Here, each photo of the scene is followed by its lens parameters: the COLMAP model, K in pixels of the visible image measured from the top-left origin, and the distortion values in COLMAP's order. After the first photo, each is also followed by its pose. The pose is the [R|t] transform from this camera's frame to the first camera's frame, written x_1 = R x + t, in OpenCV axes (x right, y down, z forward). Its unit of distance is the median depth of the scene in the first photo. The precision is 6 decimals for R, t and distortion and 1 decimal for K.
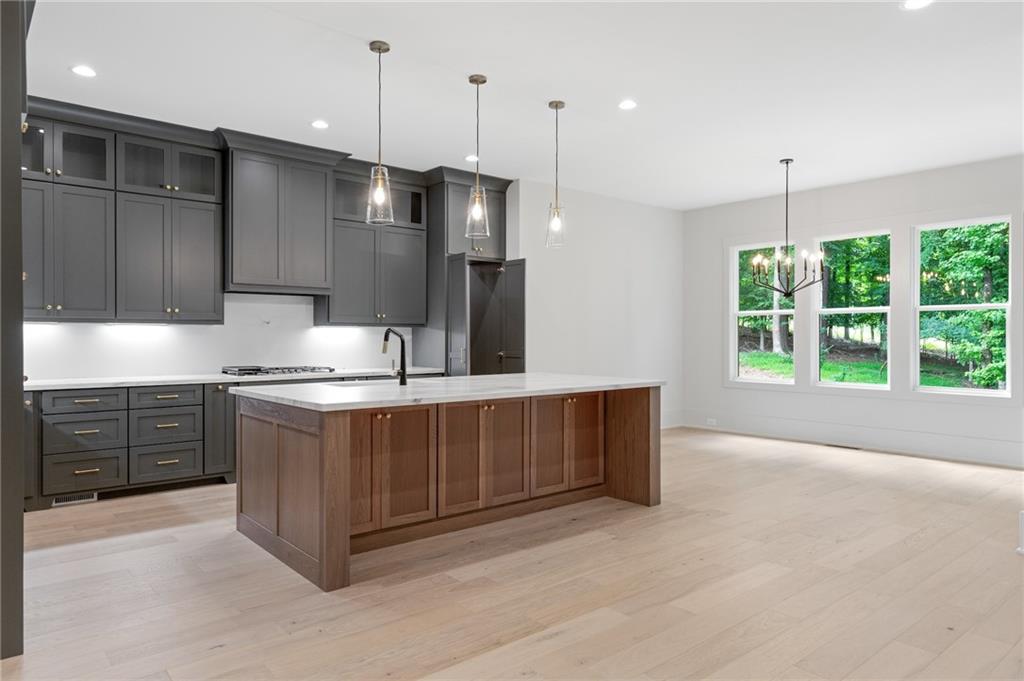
lens RADIAL K [[655.4, 0, 511.6], [0, 655.4, 337.7], [0, 0, 1]] dist [0.018428, -0.002871]
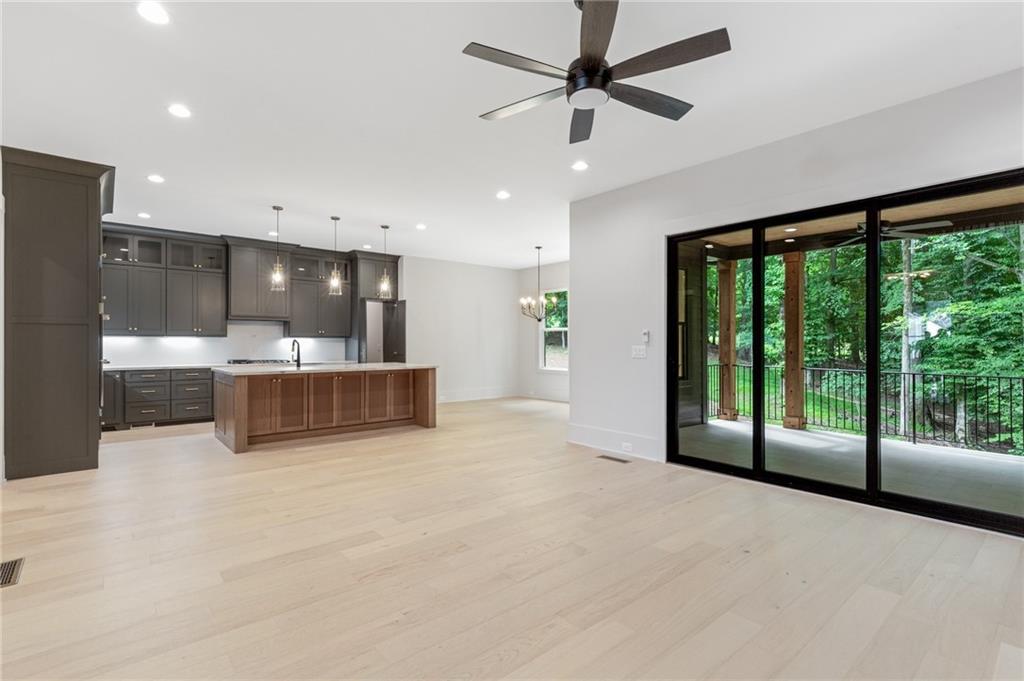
lens RADIAL K [[482.5, 0, 512.0], [0, 482.5, 340.5], [0, 0, 1]] dist [0.007756, -0.000234]
pose [[0.999998, -0.001586, -0.001088, 0.427906], [0.001578, 0.999968, -0.007843, 0.001758], [0.001100, 0.007841, 0.999969, -0.432943]]
